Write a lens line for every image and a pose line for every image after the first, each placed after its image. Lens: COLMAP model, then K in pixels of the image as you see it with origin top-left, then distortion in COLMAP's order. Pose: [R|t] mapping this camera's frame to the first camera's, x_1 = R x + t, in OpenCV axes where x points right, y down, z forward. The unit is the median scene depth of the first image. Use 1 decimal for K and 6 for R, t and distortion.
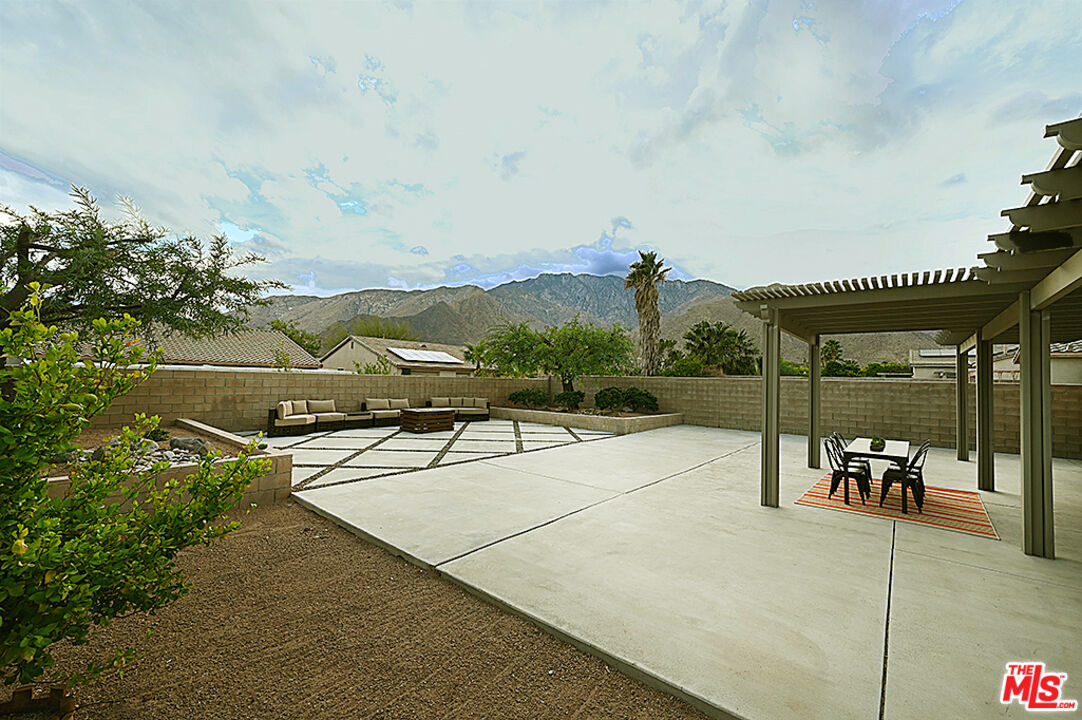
lens RADIAL K [[414.0, 0, 542.5], [0, 414.0, 361.5], [0, 0, 1]] dist [0.003355, 0.000254]
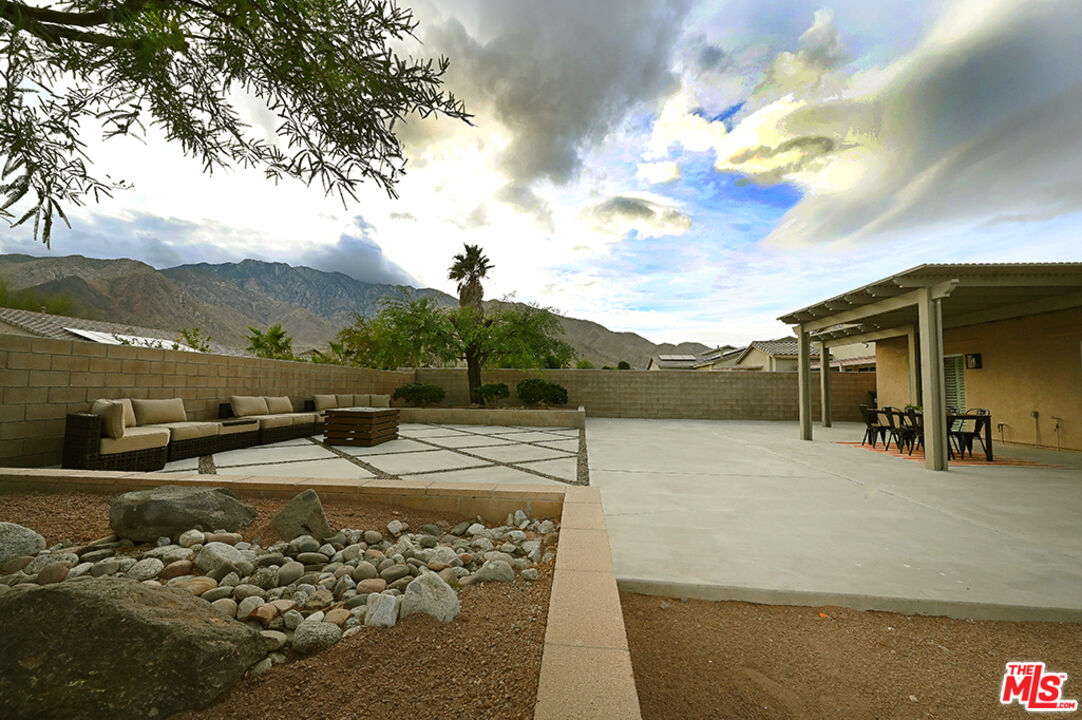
lens RADIAL K [[414.0, 0, 519.5], [0, 414.0, 364.0], [0, 0, 1]] dist [0.003355, 0.000254]
pose [[0.833957, 0.018584, 0.551517, -0.827432], [-0.015099, 0.999827, -0.010858, 0.092281], [-0.551623, 0.000728, 0.834093, 0.623717]]
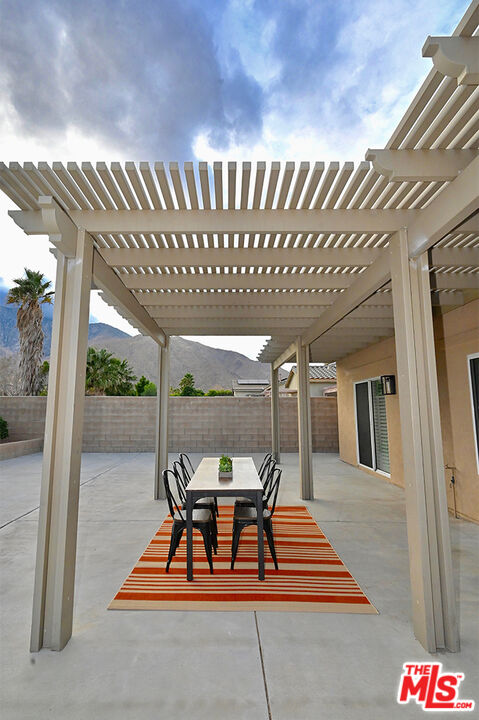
lens RADIAL K [[352.1, 0, 217.1], [0, 352.1, 352.3], [0, 0, 1]] dist [-0.012705, -0.000158]
pose [[0.771772, 0.076942, 0.631227, 0.362062], [-0.008906, 0.993863, -0.110256, 0.060087], [-0.635837, 0.079470, 0.767721, 0.482385]]
